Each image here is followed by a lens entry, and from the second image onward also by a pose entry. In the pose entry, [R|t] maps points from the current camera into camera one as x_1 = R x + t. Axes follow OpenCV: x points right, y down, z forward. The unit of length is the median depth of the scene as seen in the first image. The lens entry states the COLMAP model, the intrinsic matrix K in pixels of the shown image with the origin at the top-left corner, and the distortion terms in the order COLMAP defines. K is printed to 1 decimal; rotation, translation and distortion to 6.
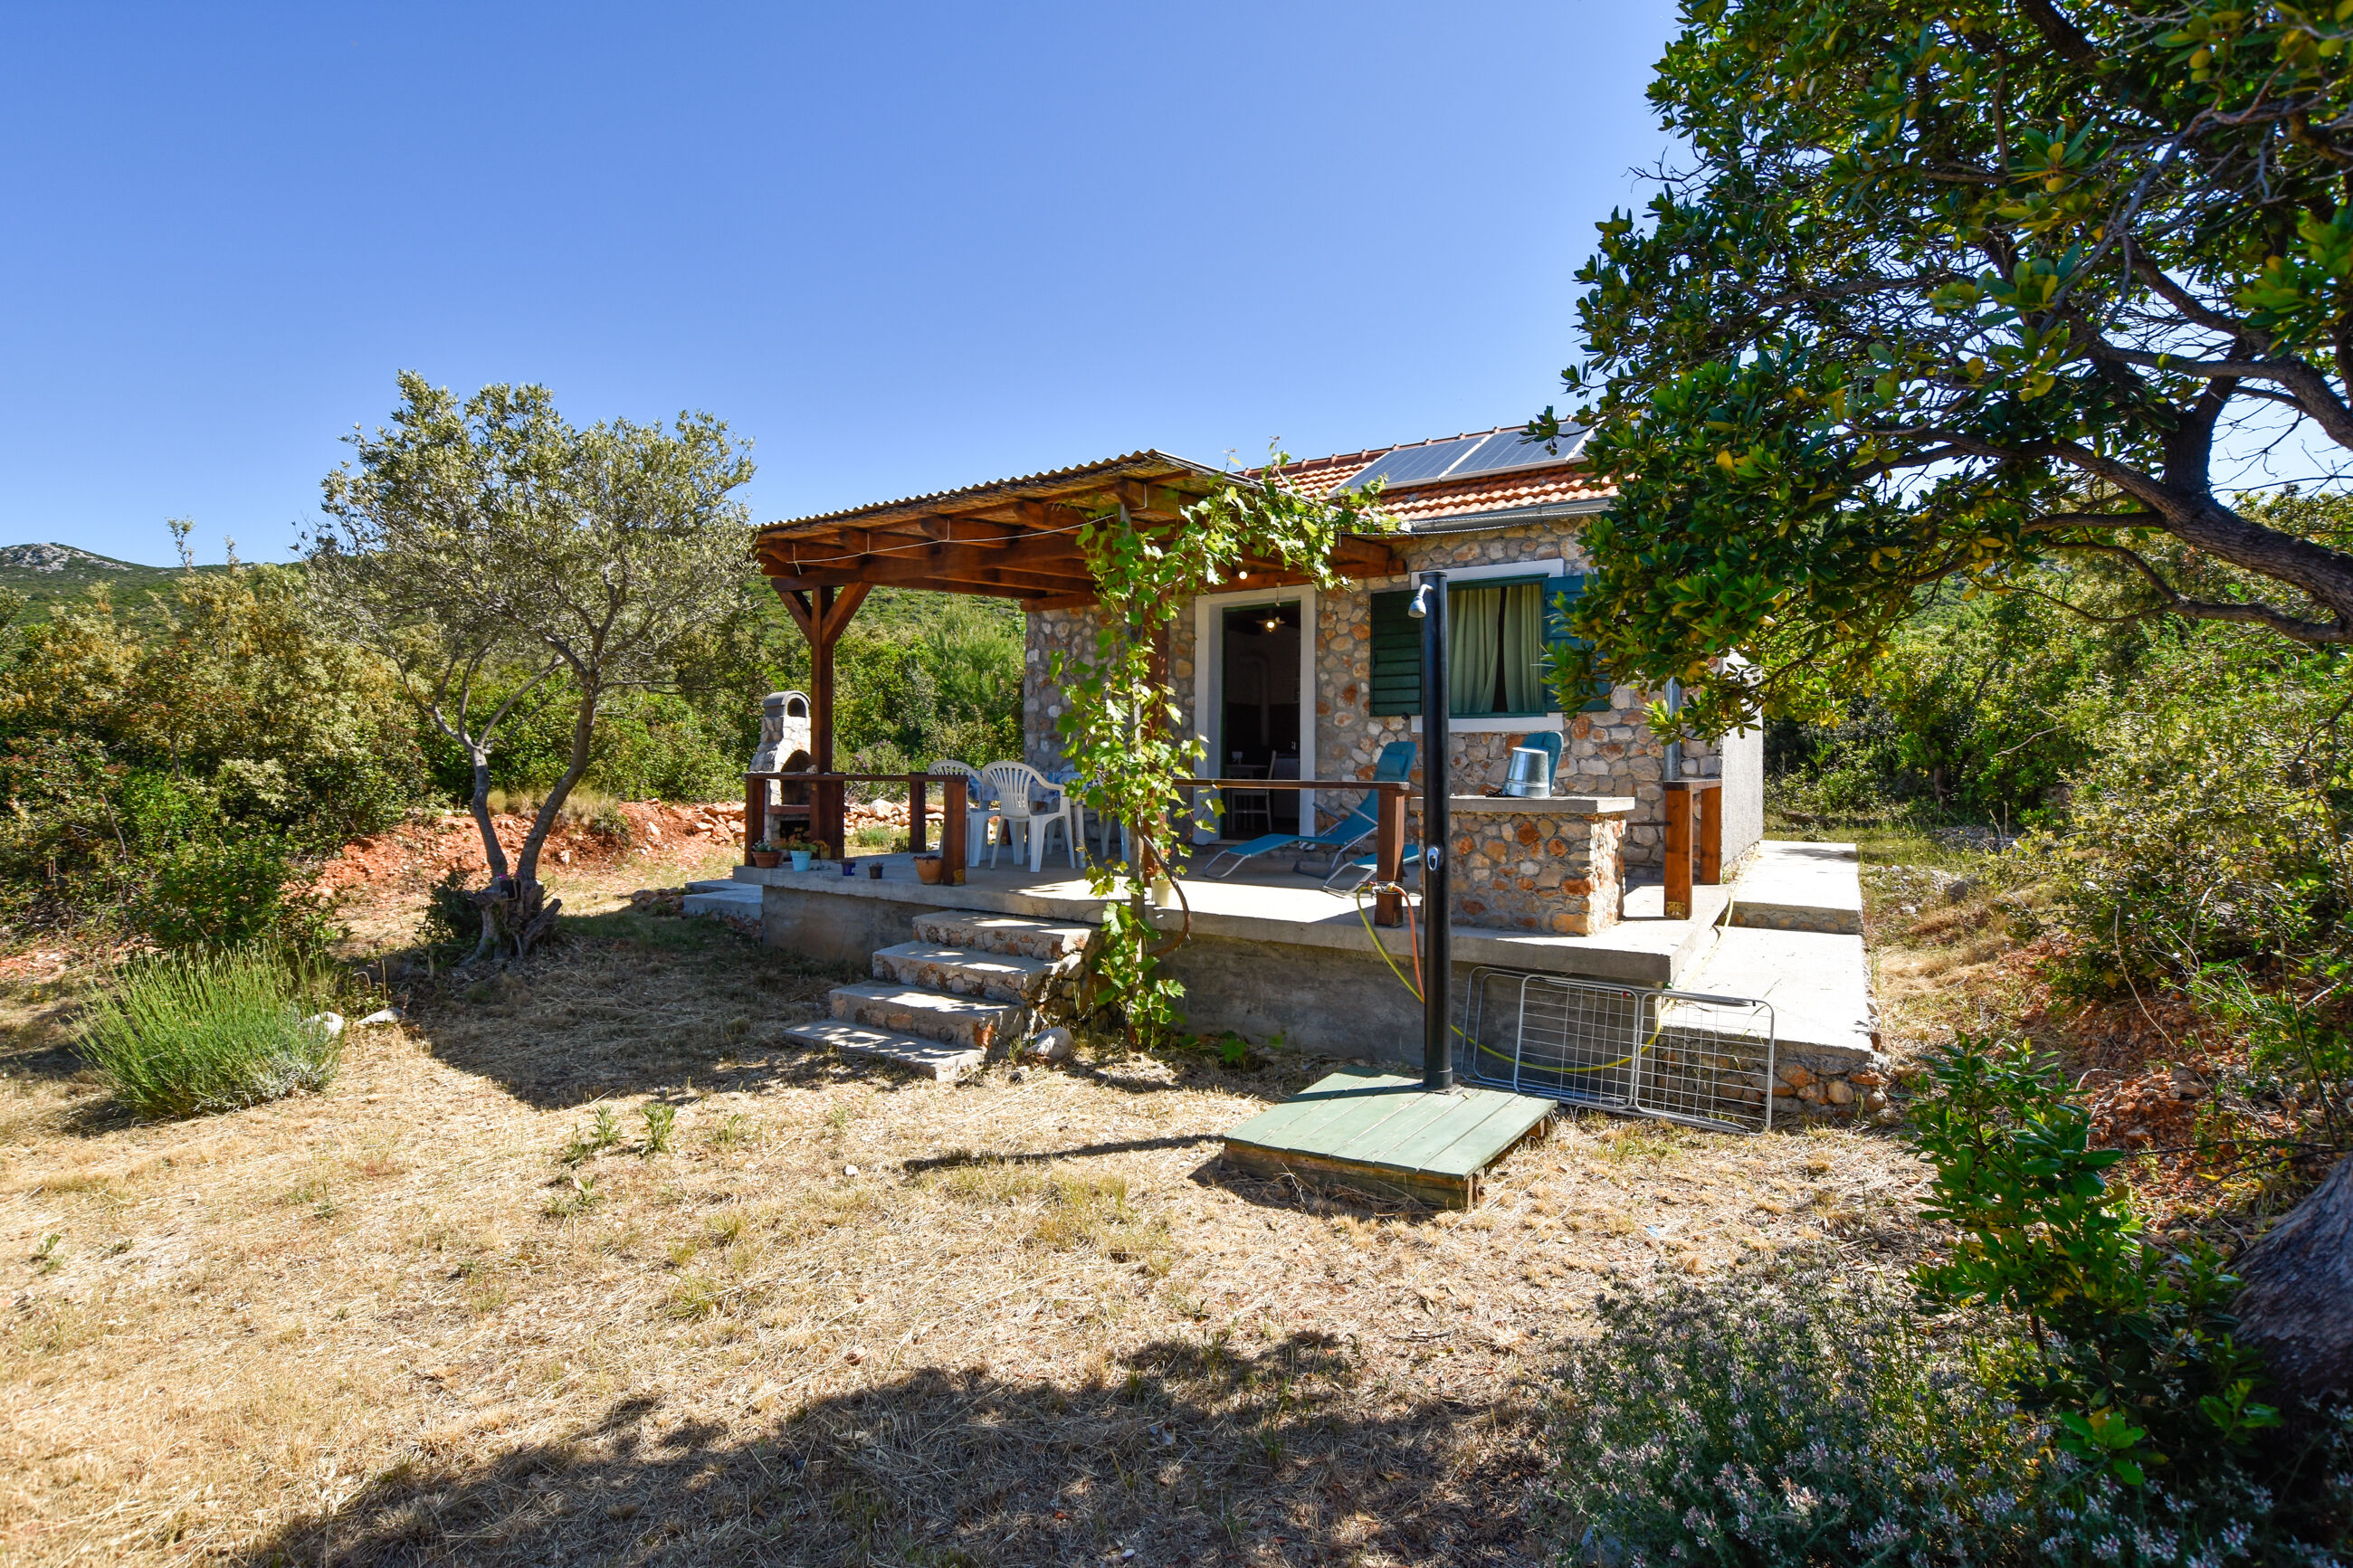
lens RADIAL K [[1019.2, 0, 1179.1], [0, 1019.2, 772.8], [0, 0, 1]] dist [-0.057651, -0.000047]
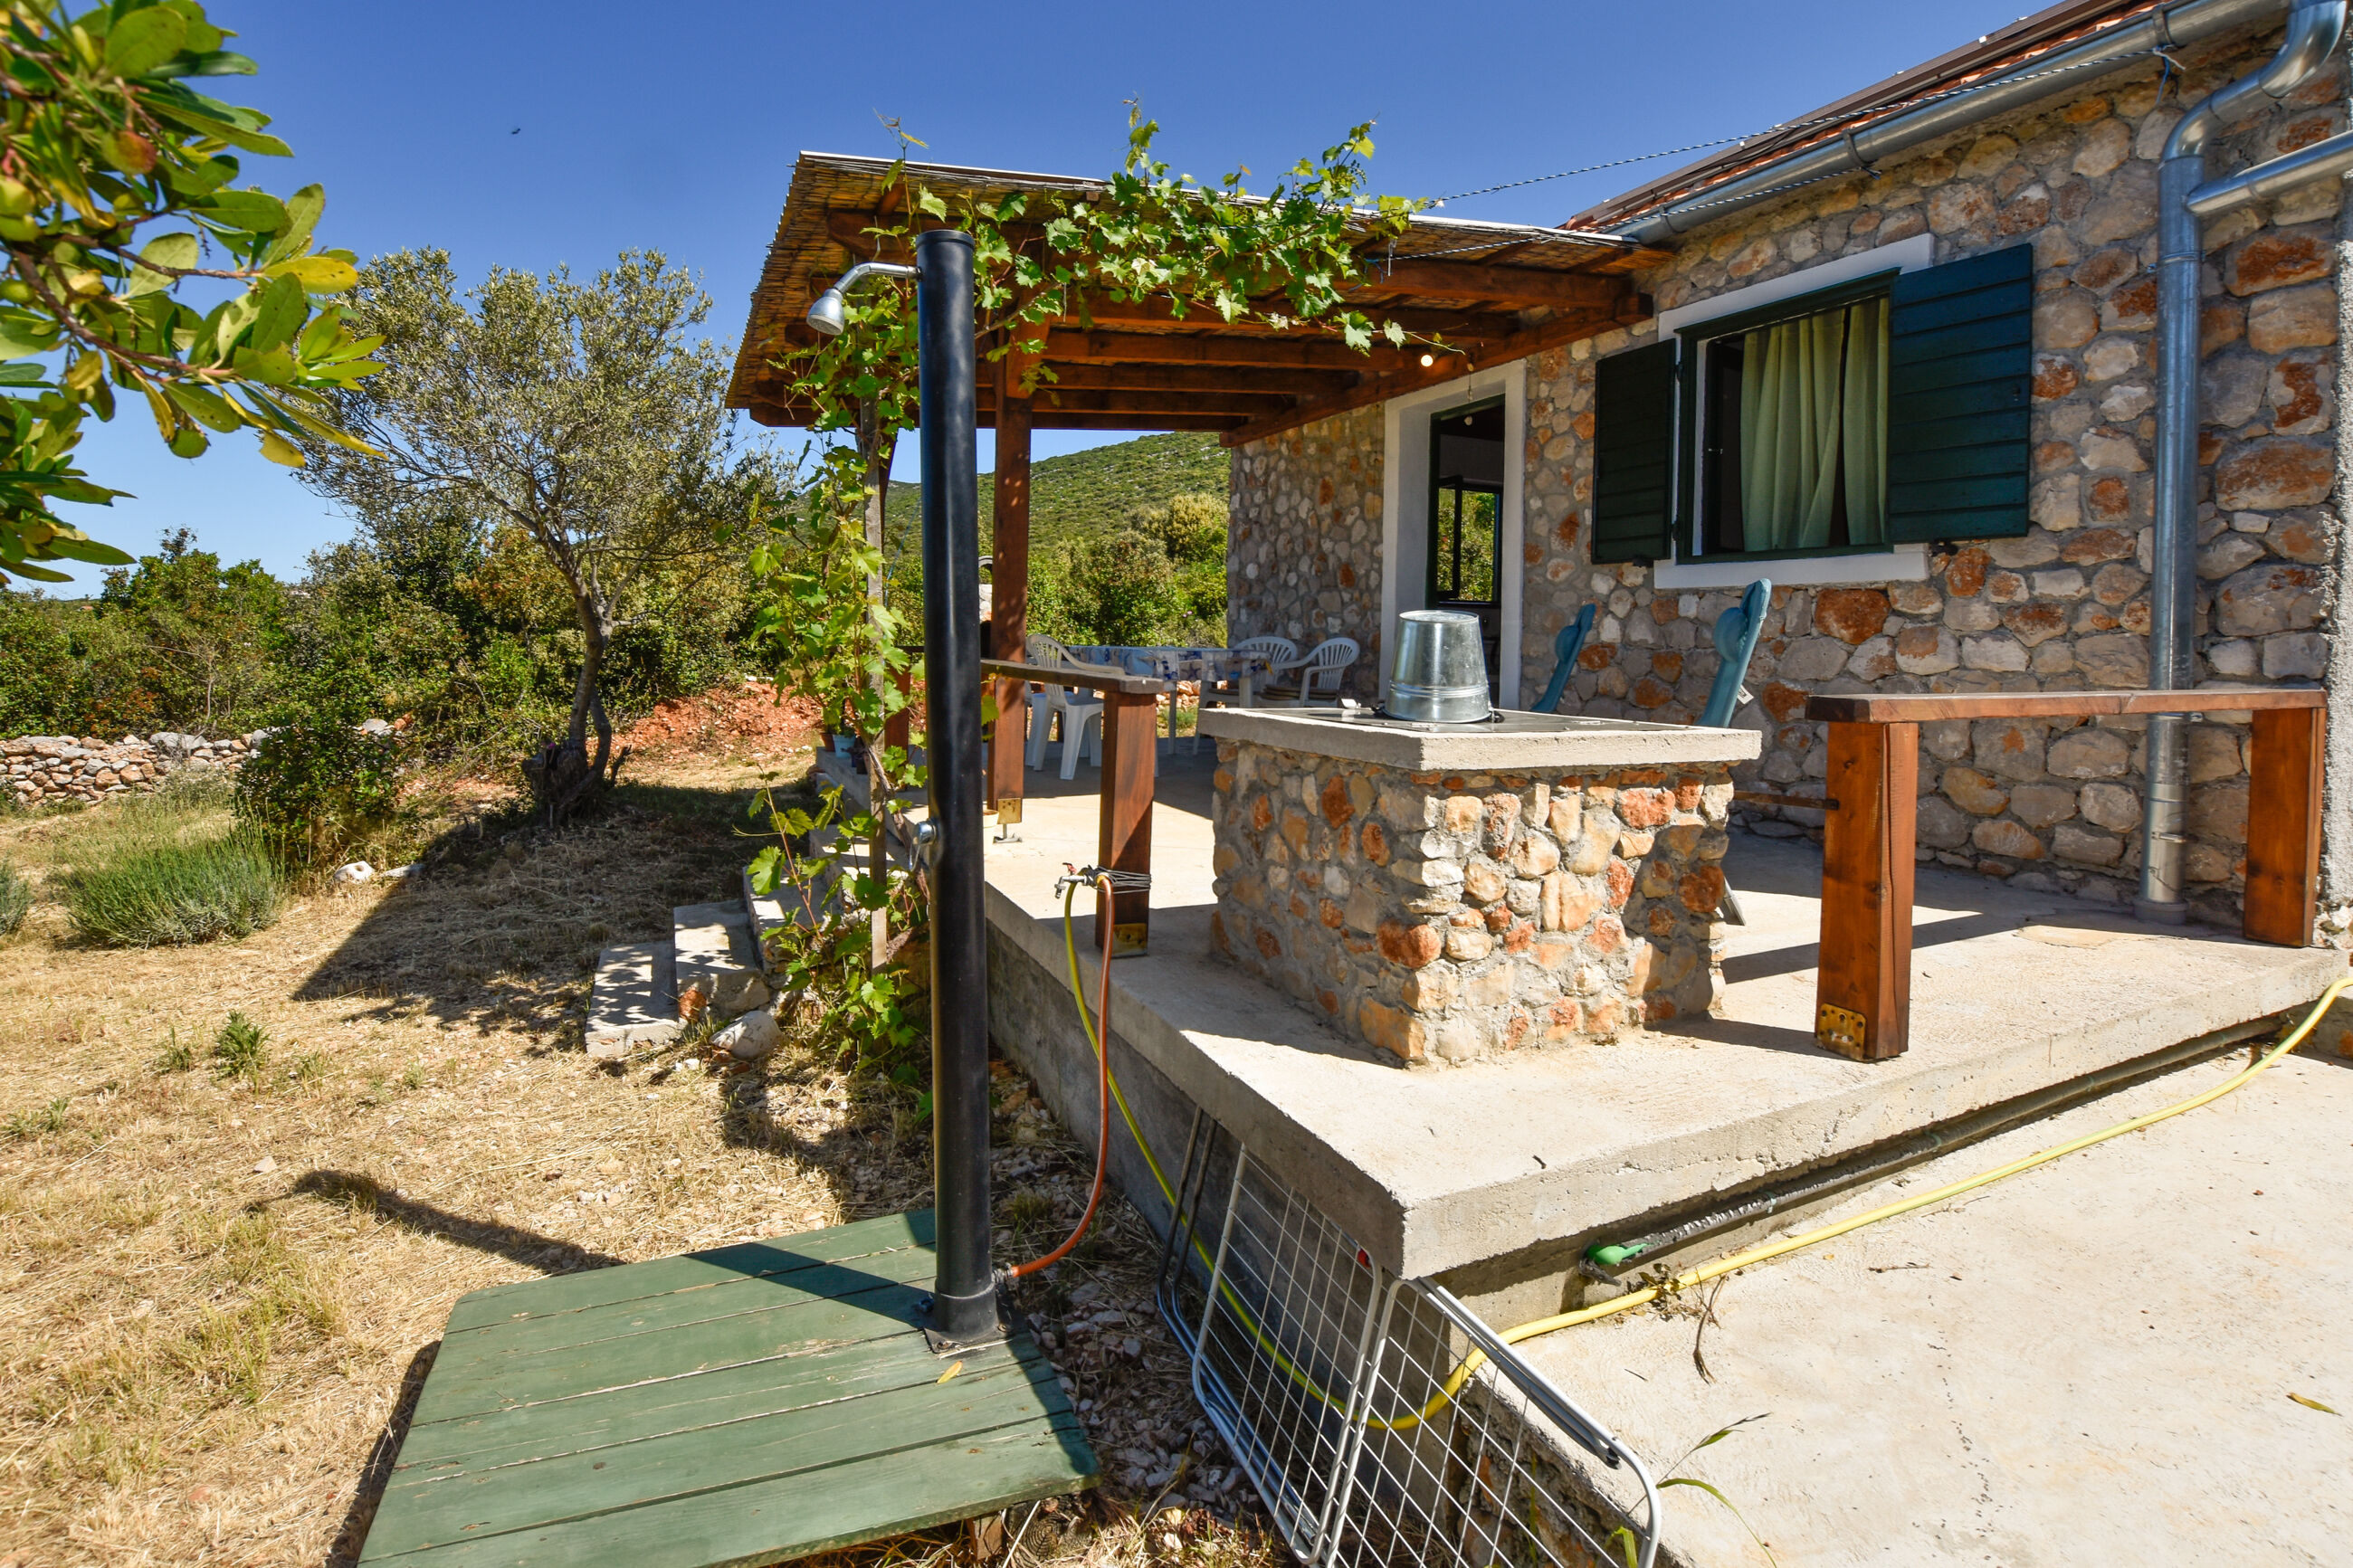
lens RADIAL K [[1056.3, 0, 1166.6], [0, 1056.3, 655.9], [0, 0, 1]] dist [-0.034338, -0.000012]
pose [[0.837493, 0.017857, -0.546156, 0.347296], [-0.013825, 0.999838, 0.011490, -0.005225], [0.546273, -0.002072, 0.837605, 0.374013]]
